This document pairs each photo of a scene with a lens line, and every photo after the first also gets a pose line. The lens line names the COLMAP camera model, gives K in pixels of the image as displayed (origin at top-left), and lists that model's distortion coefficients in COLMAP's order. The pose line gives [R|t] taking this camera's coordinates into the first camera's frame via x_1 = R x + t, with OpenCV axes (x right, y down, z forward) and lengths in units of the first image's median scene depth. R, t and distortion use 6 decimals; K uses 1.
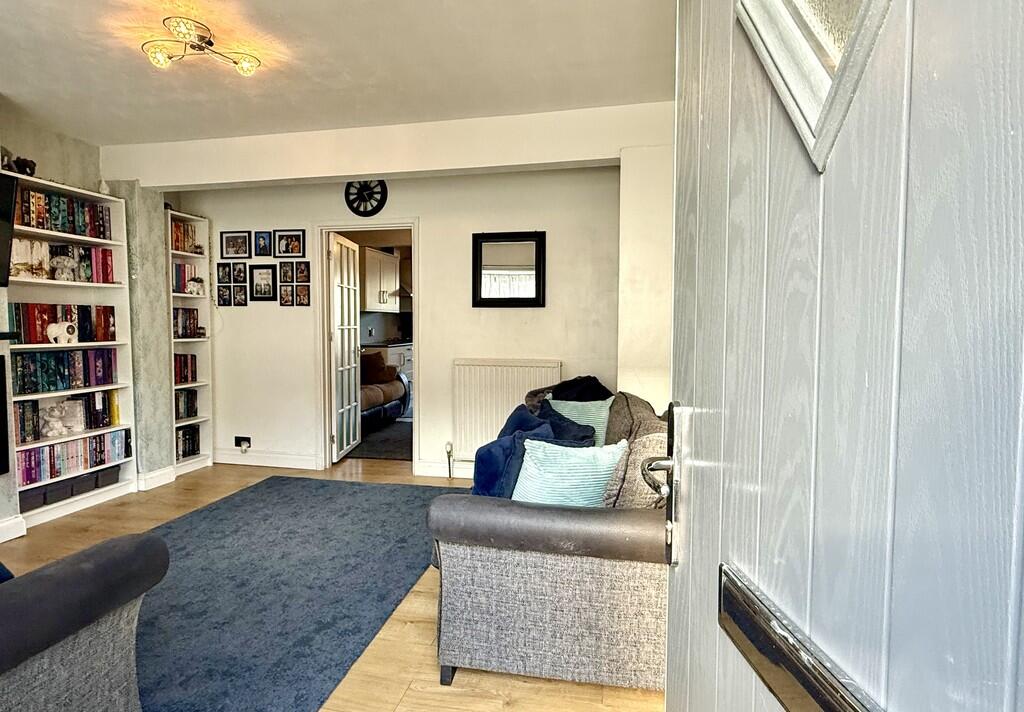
lens RADIAL K [[561.3, 0, 510.7], [0, 561.3, 354.9], [0, 0, 1]] dist [-0.004263, -0.001557]
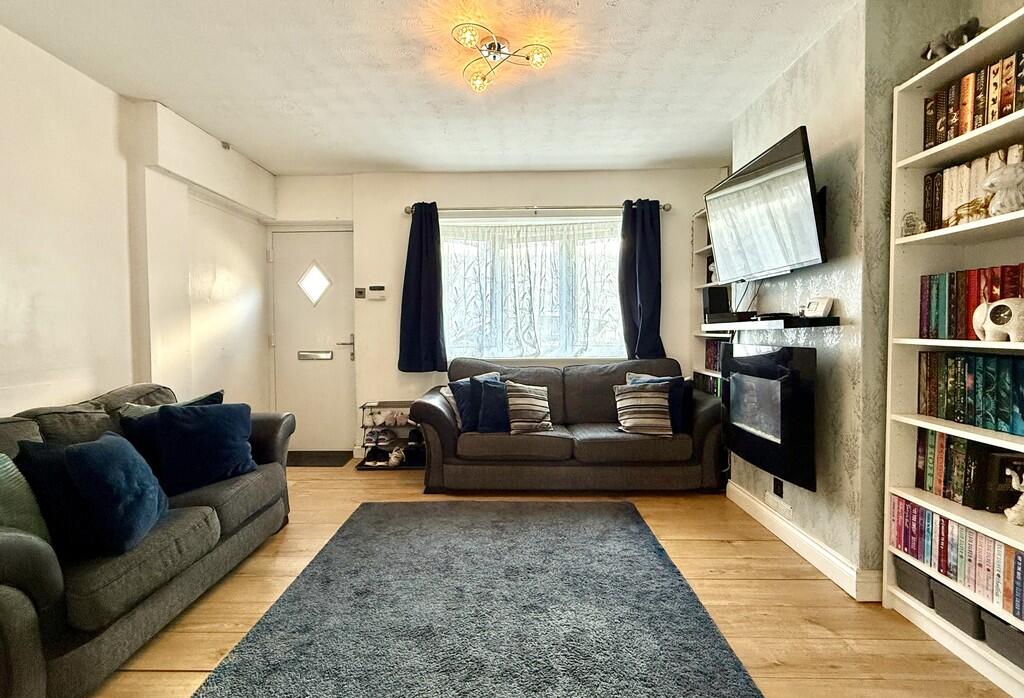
lens RADIAL K [[479.2, 0, 510.4], [0, 479.2, 346.6], [0, 0, 1]] dist [0.003981, 0.001439]
pose [[-0.983278, 0.012063, -0.181713, -0.265186], [-0.005206, 0.995534, 0.094260, -0.051225], [0.182038, 0.093630, -0.978824, 1.245766]]
